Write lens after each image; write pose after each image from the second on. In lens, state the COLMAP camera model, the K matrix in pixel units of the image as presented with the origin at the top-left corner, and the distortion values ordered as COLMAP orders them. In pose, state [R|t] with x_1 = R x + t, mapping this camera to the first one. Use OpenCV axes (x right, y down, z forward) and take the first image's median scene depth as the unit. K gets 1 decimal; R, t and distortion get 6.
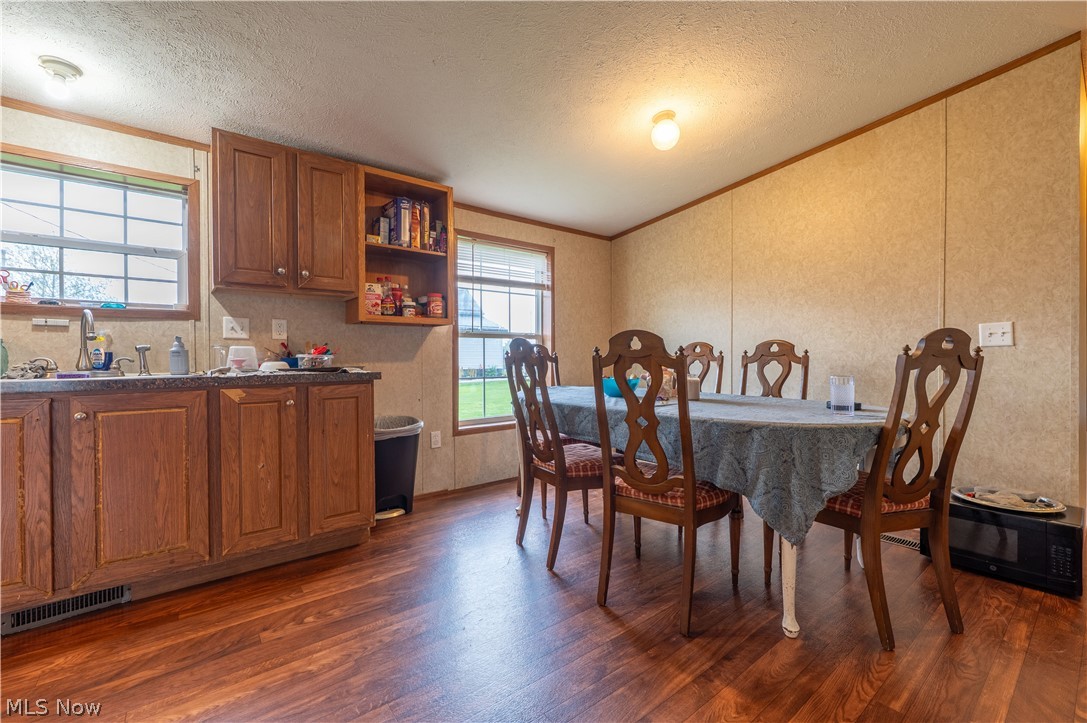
lens RADIAL K [[457.3, 0, 537.6], [0, 457.3, 359.9], [0, 0, 1]] dist [0.001266, 0.000574]
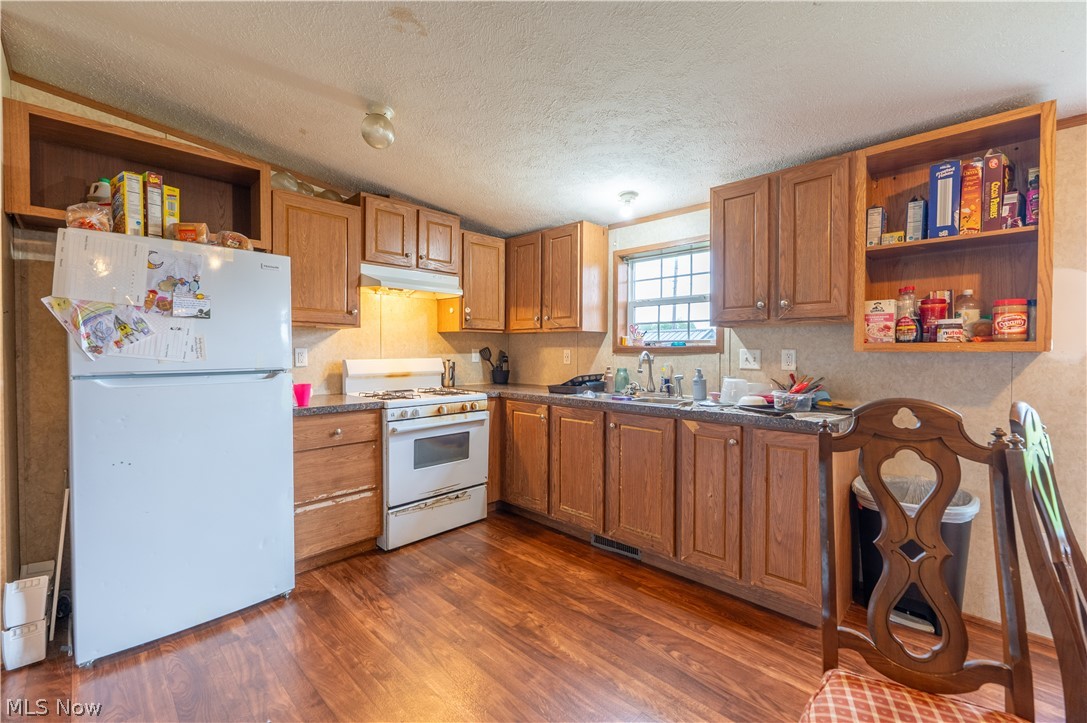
lens RADIAL K [[457.3, 0, 537.6], [0, 457.3, 359.9], [0, 0, 1]] dist [0.001266, 0.000574]
pose [[0.124158, 0.023917, -0.991974, 0.360998], [-0.004383, 0.999713, 0.023555, -0.098025], [0.992253, 0.001423, 0.124227, 0.406329]]
